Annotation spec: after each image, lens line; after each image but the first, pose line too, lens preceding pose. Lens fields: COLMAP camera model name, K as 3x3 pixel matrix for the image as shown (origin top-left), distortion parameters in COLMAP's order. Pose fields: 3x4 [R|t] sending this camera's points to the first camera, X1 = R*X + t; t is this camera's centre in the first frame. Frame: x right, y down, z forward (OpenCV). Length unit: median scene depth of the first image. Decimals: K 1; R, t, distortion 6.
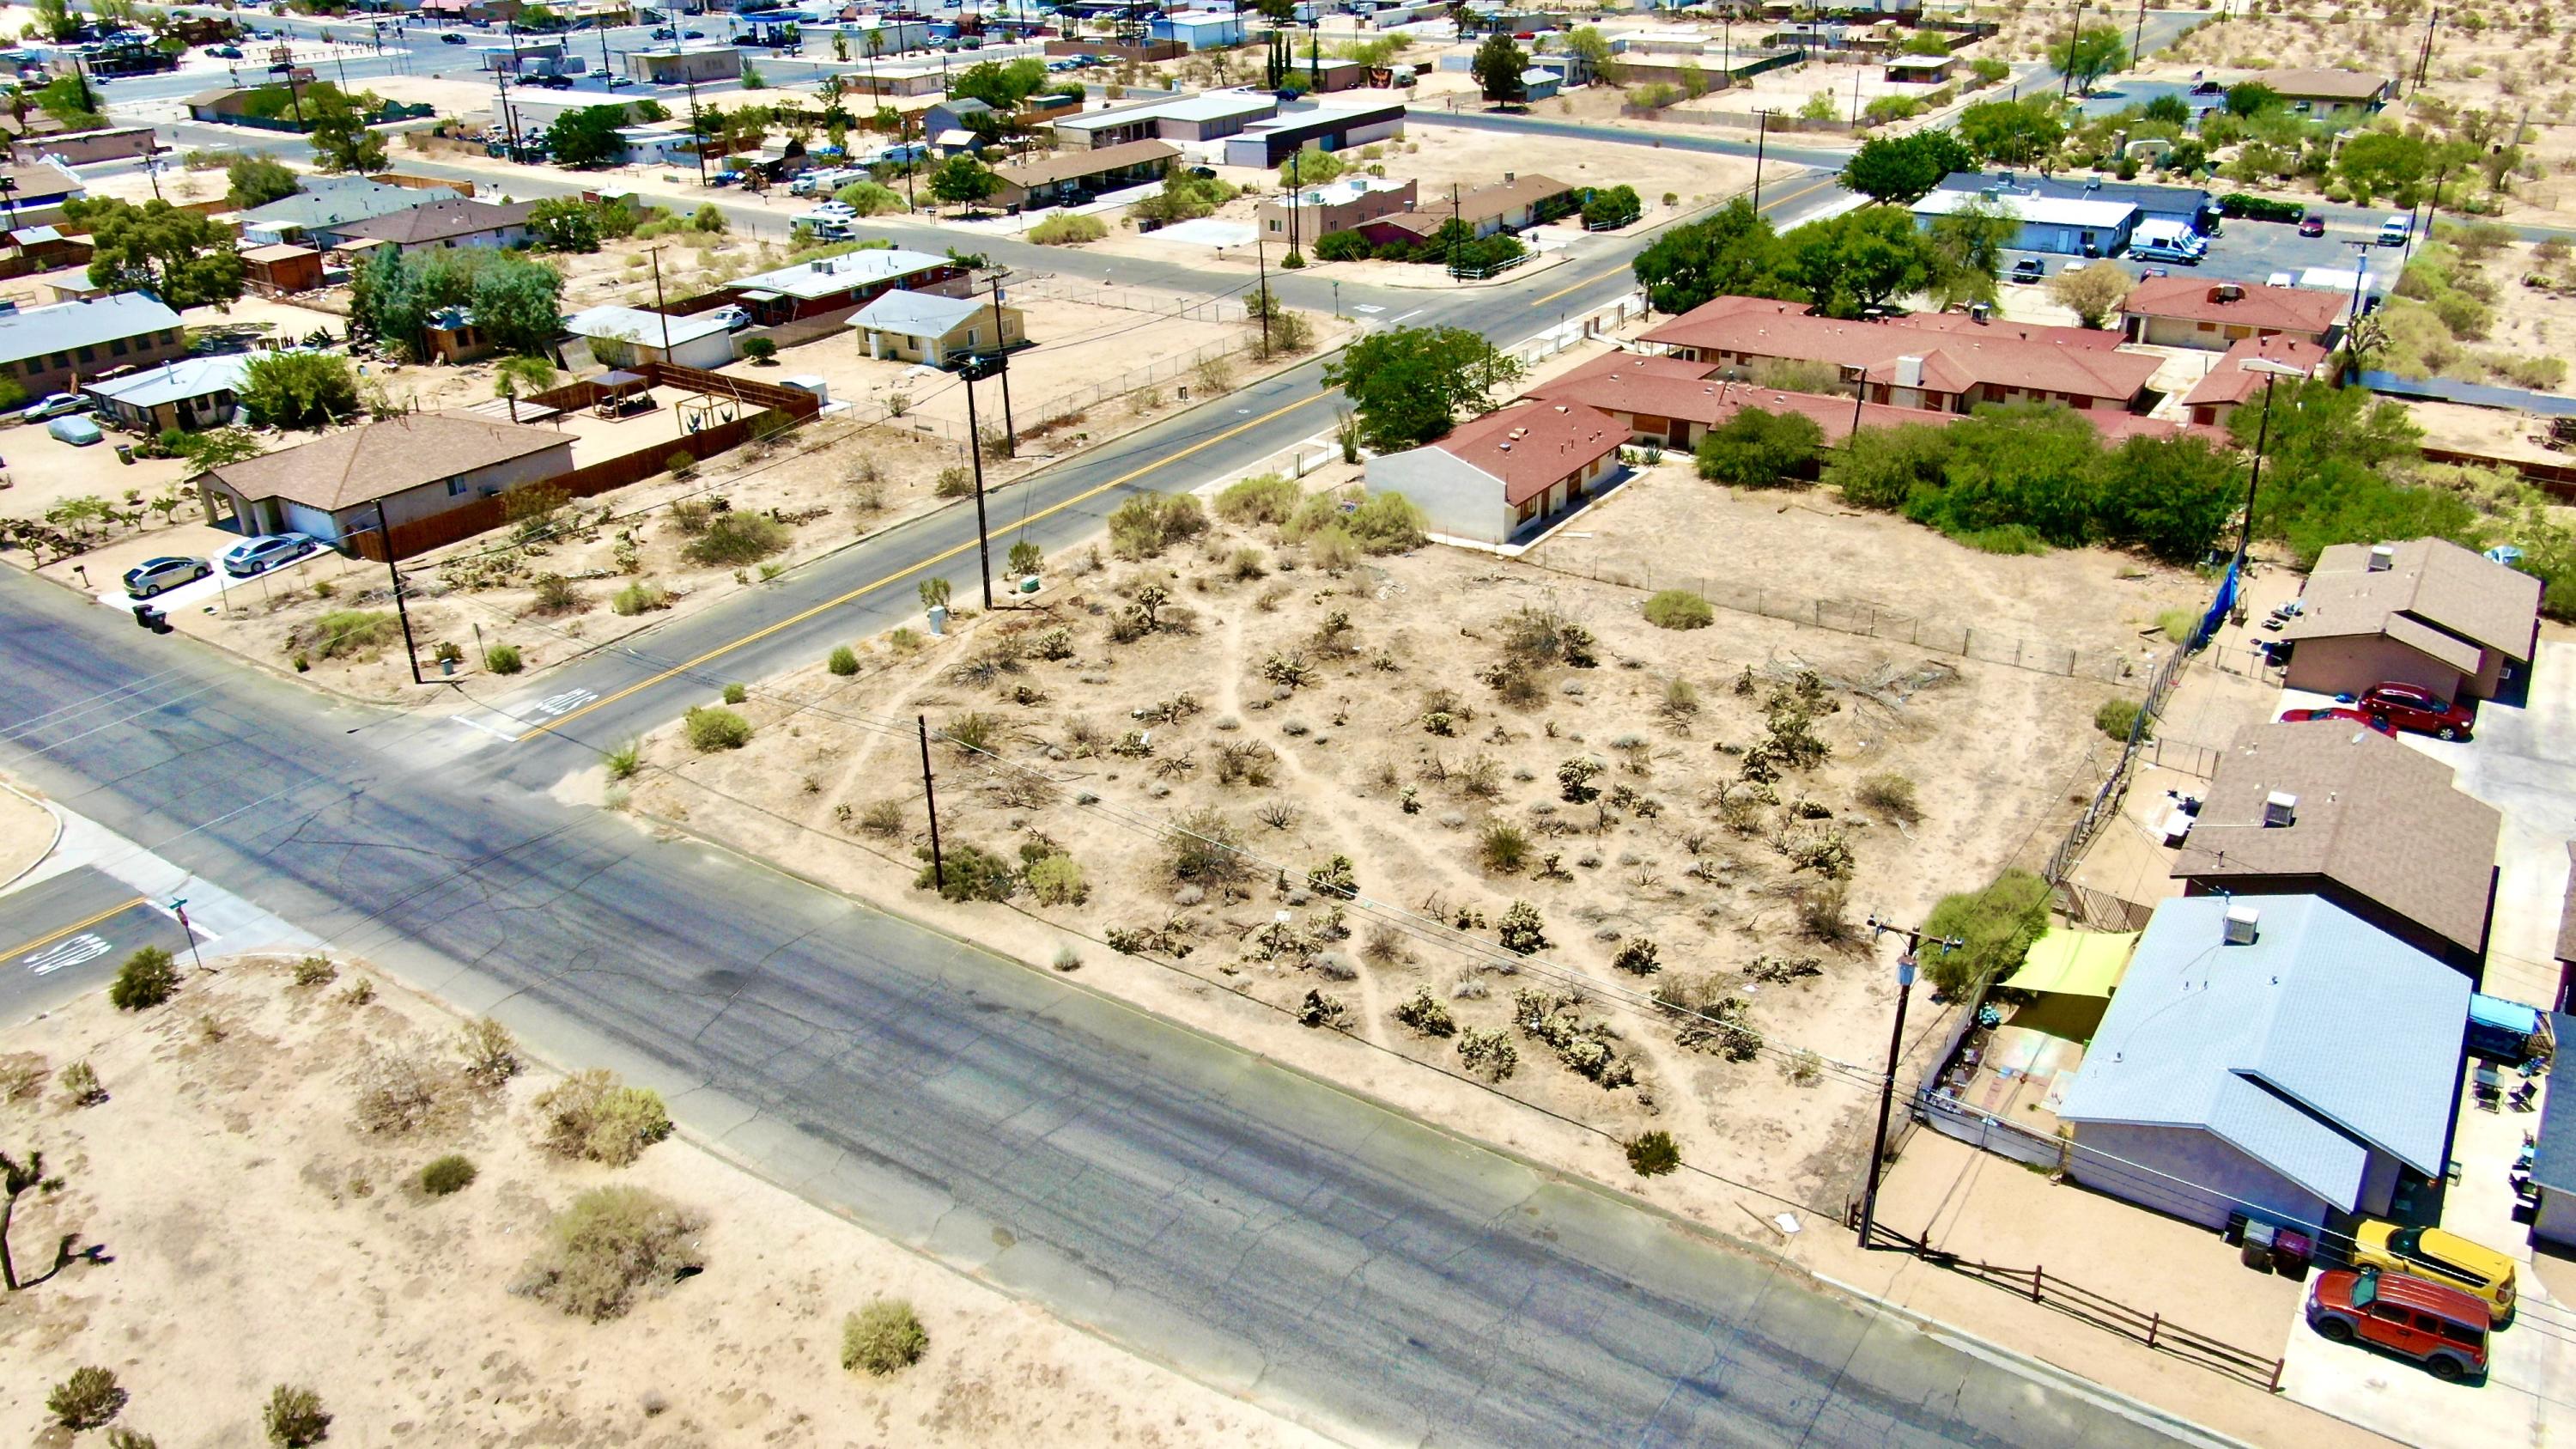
lens RADIAL K [[1855.9, 0, 1288.0], [0, 1855.9, 724.5], [0, 0, 1]] dist [-0.023682, 0.020504]
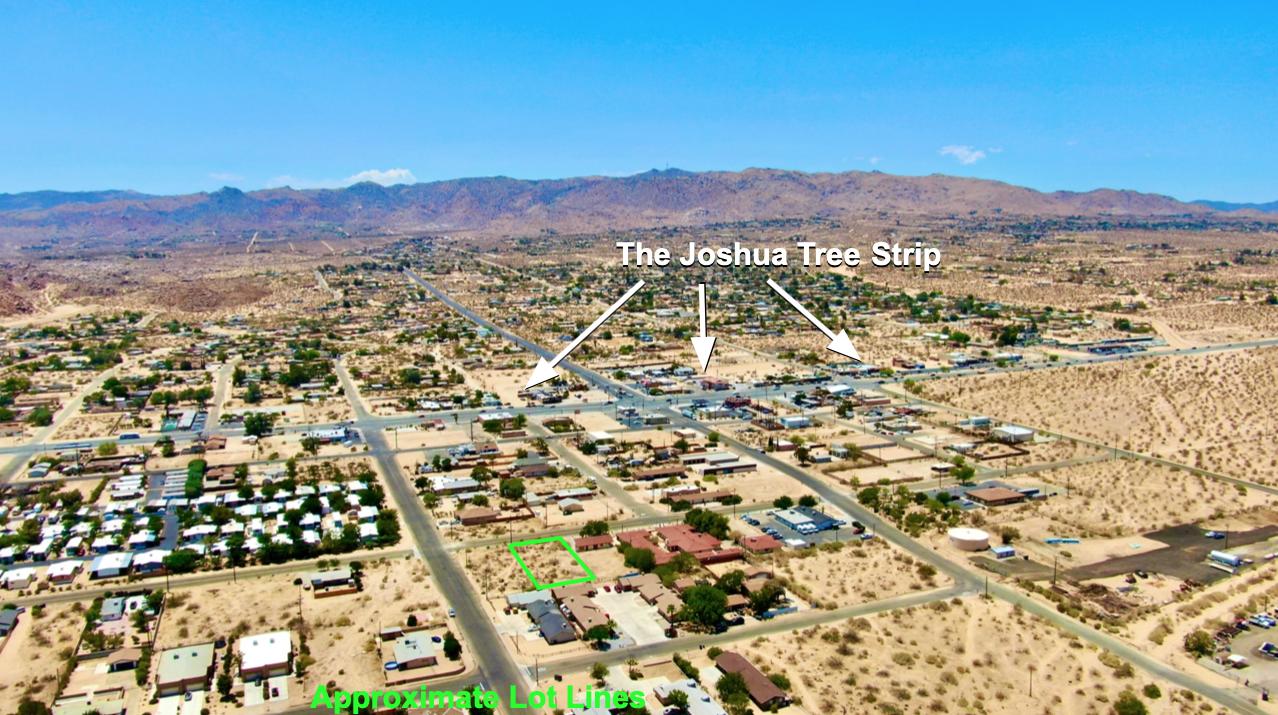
lens RADIAL K [[937.1, 0, 639.0], [0, 937.1, 357.5], [0, 0, 1]] dist [-0.001053, -0.000268]
pose [[0.829619, 0.085820, -0.551695, 2.251607], [-0.241808, 0.945866, -0.216486, -0.081841], [0.503251, 0.313005, 0.805460, -2.060071]]
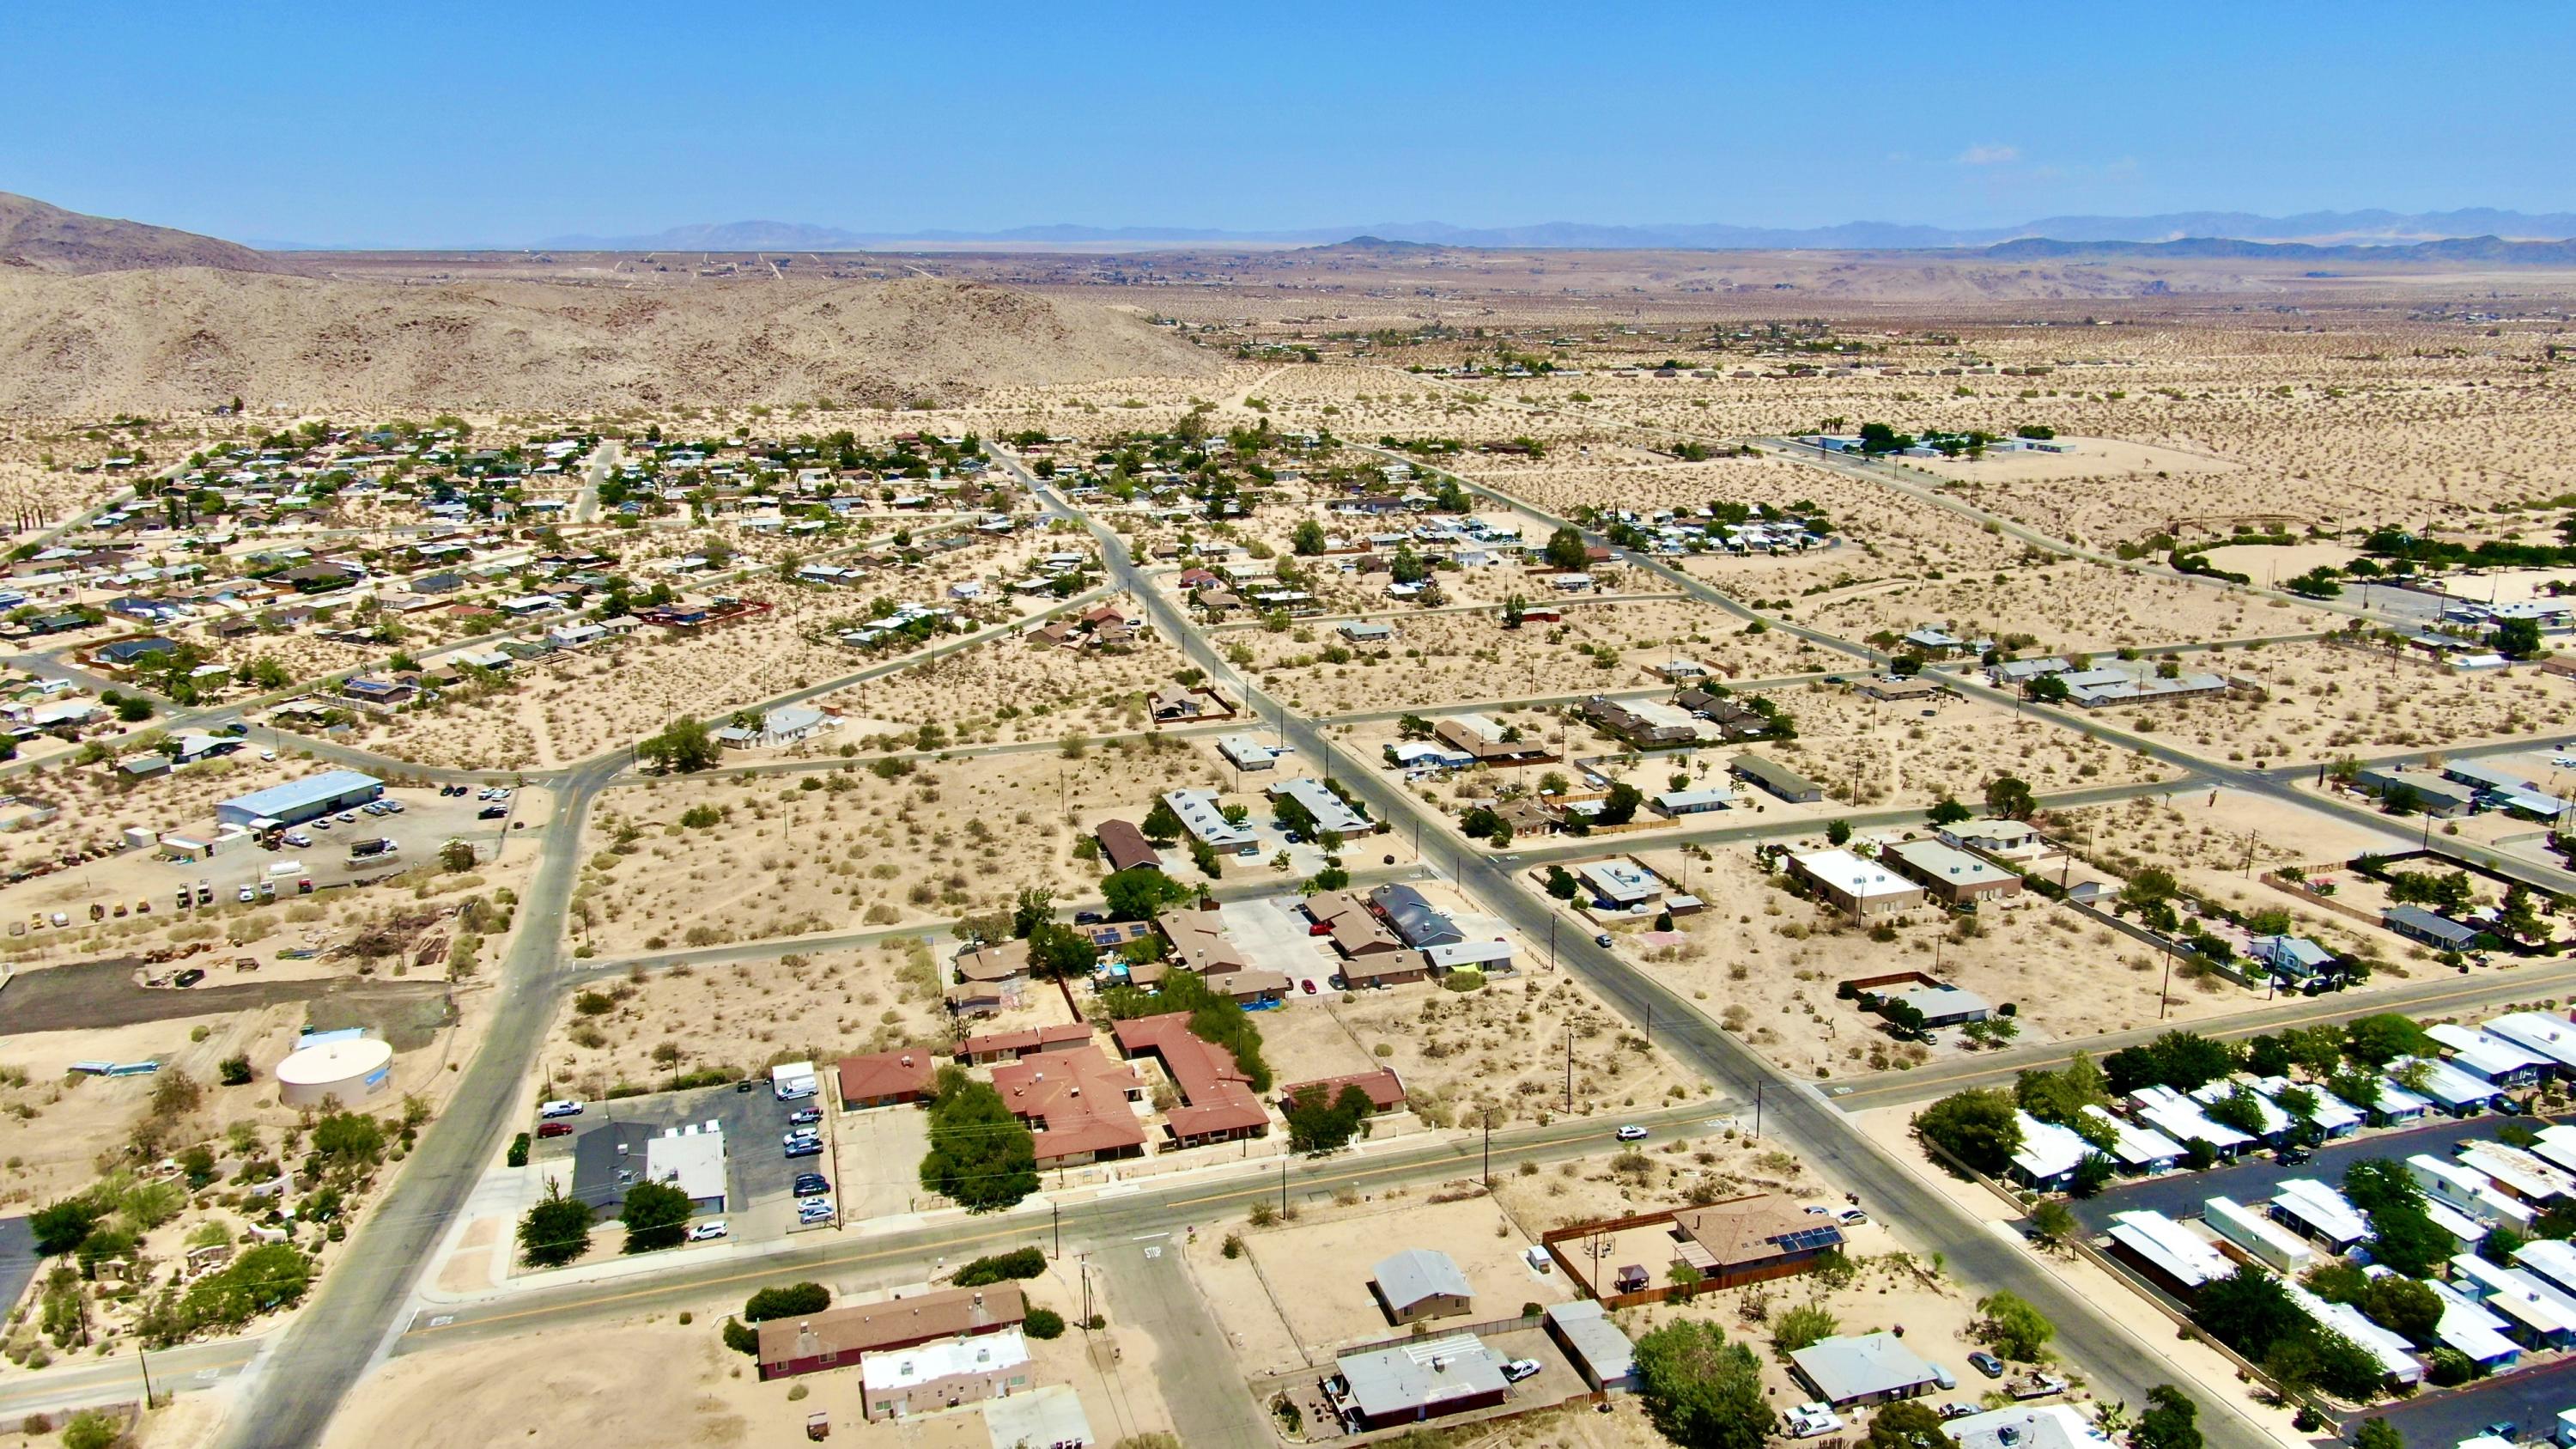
lens RADIAL K [[1855.9, 0, 1288.0], [0, 1855.9, 724.5], [0, 0, 1]] dist [-0.023682, 0.020504]
pose [[-0.779910, -0.119396, 0.614398, -1.352513], [0.298229, 0.792147, 0.532506, -1.961082], [-0.550273, 0.598538, -0.582196, 2.281792]]
